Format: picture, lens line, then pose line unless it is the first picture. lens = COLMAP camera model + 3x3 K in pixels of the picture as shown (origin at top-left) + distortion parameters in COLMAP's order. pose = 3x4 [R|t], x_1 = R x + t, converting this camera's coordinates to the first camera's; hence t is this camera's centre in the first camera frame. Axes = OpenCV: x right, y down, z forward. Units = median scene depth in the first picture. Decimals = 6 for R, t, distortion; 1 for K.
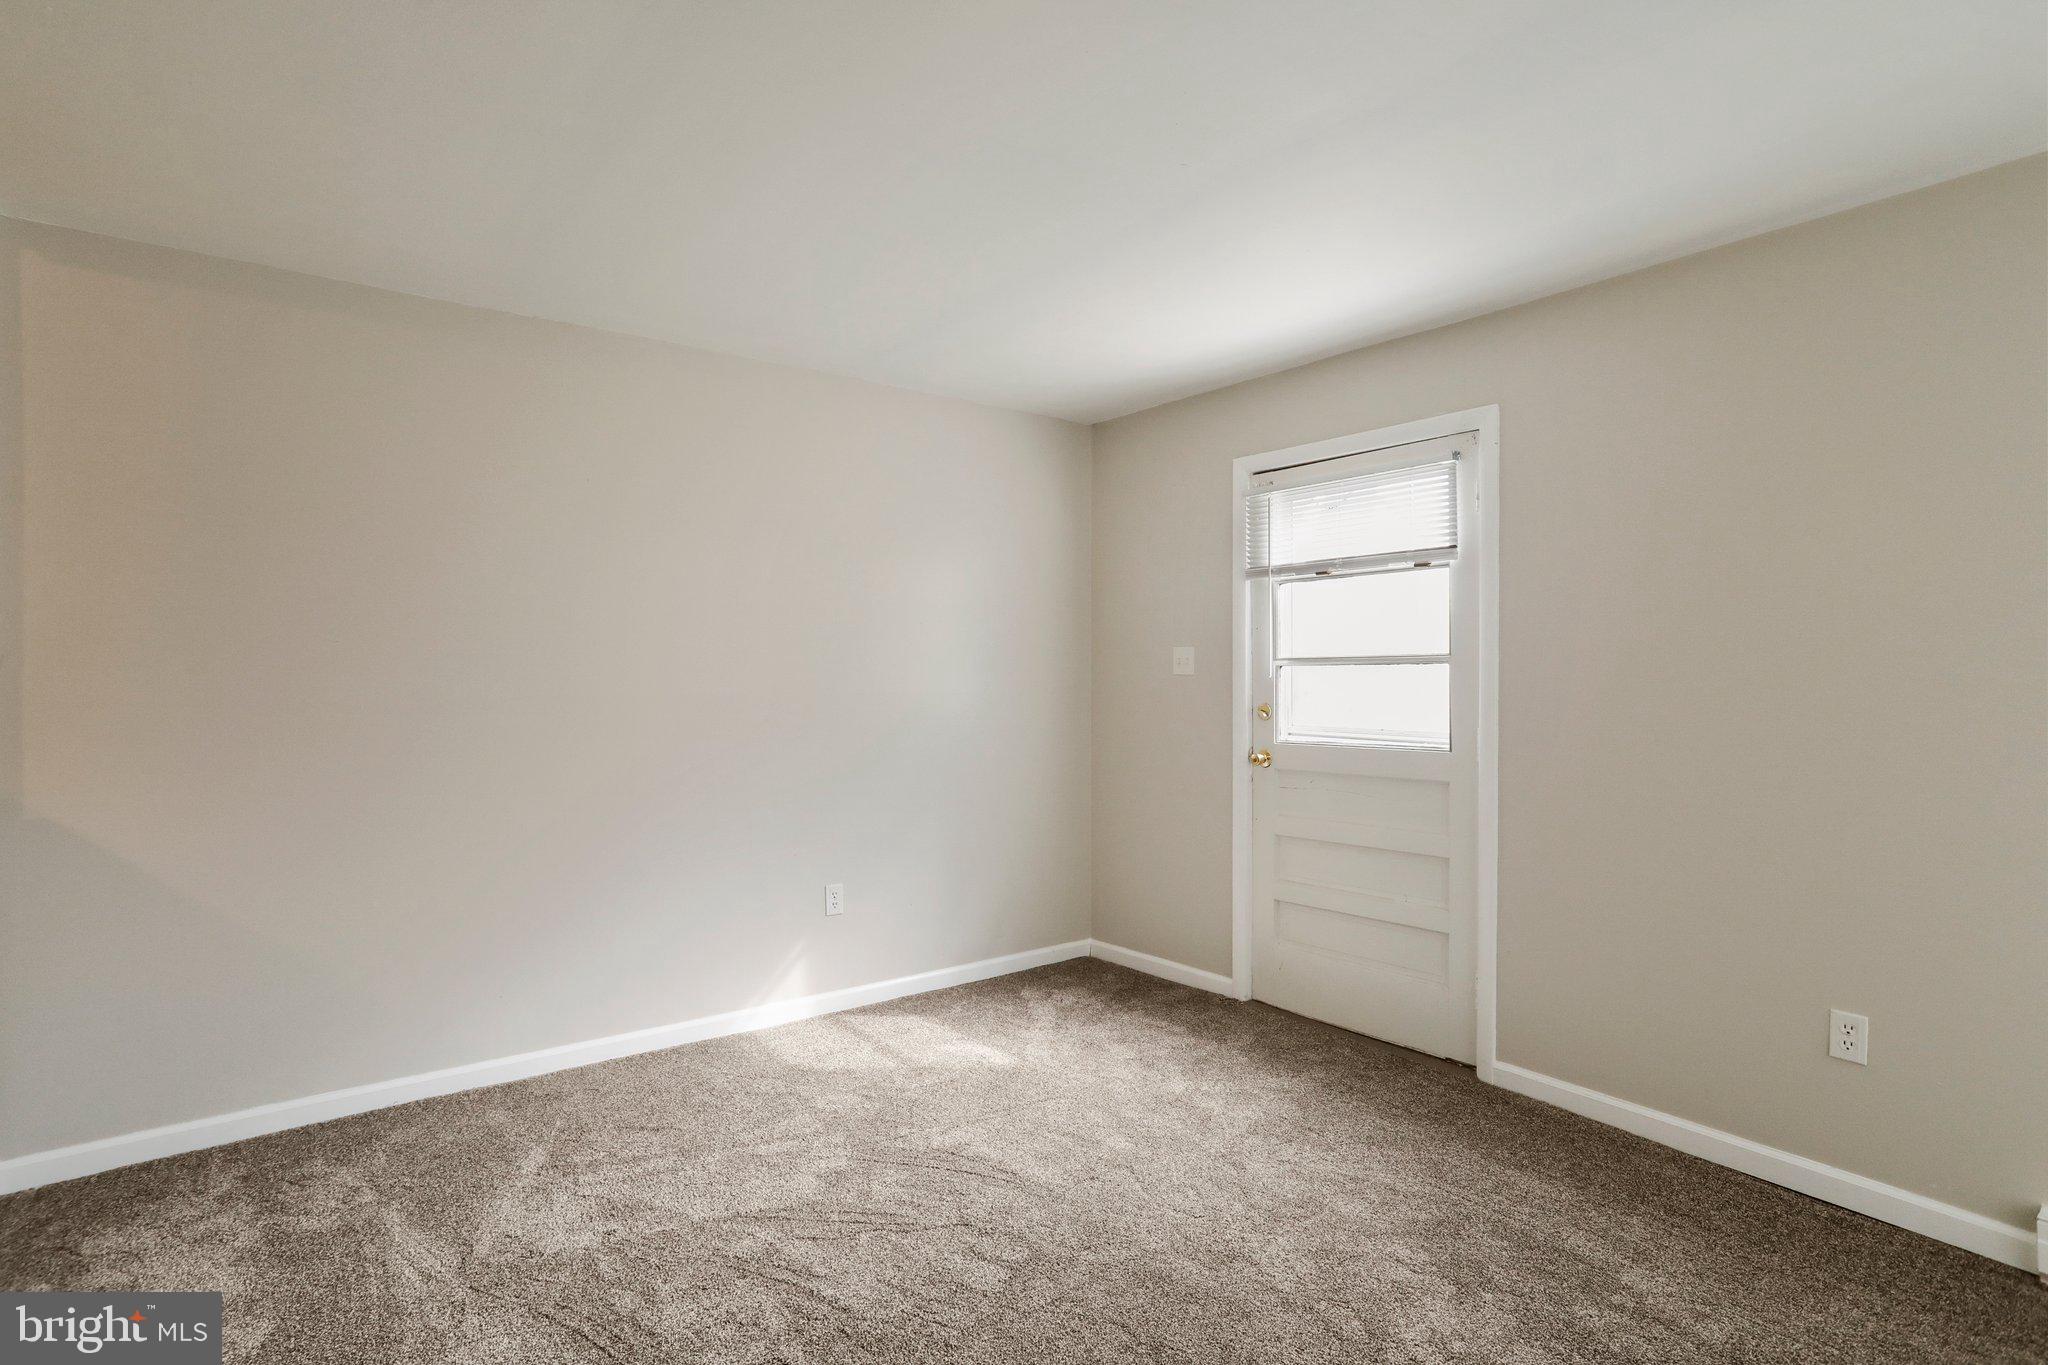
lens RADIAL K [[1014.8, 0, 1024.0], [0, 1014.8, 682.5], [0, 0, 1]] dist [-0.057784, 0.034665]
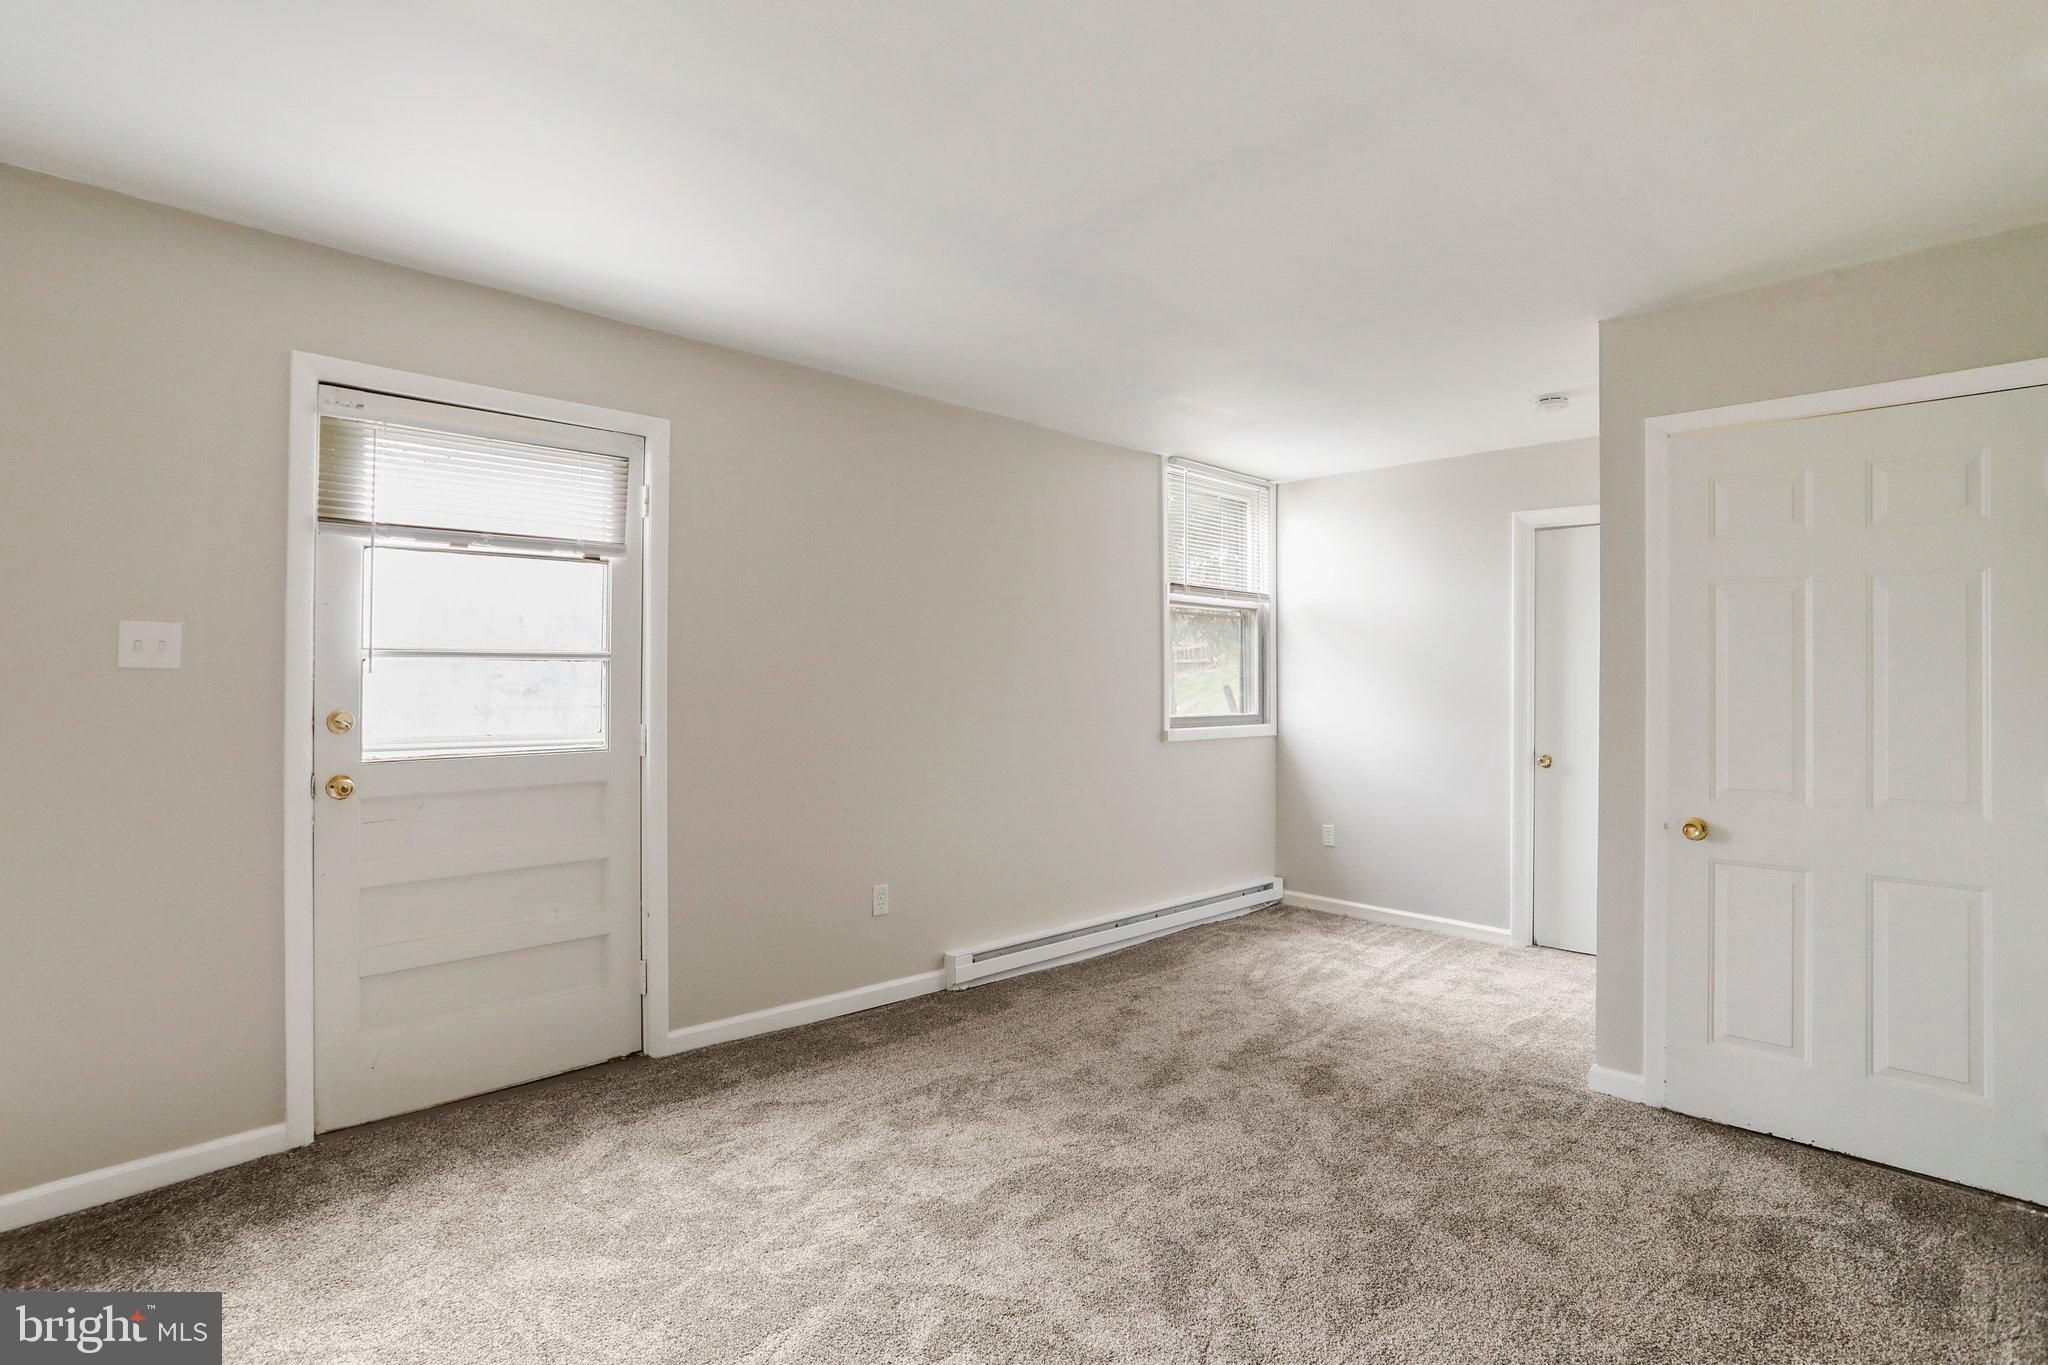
lens RADIAL K [[1014.8, 0, 1024.0], [0, 1014.8, 682.5], [0, 0, 1]] dist [-0.057784, 0.034665]
pose [[-0.116867, -0.004508, 0.993137, -0.591617], [0.000397, 0.999989, 0.004585, -0.002029], [-0.993148, 0.000930, -0.116864, 0.688764]]
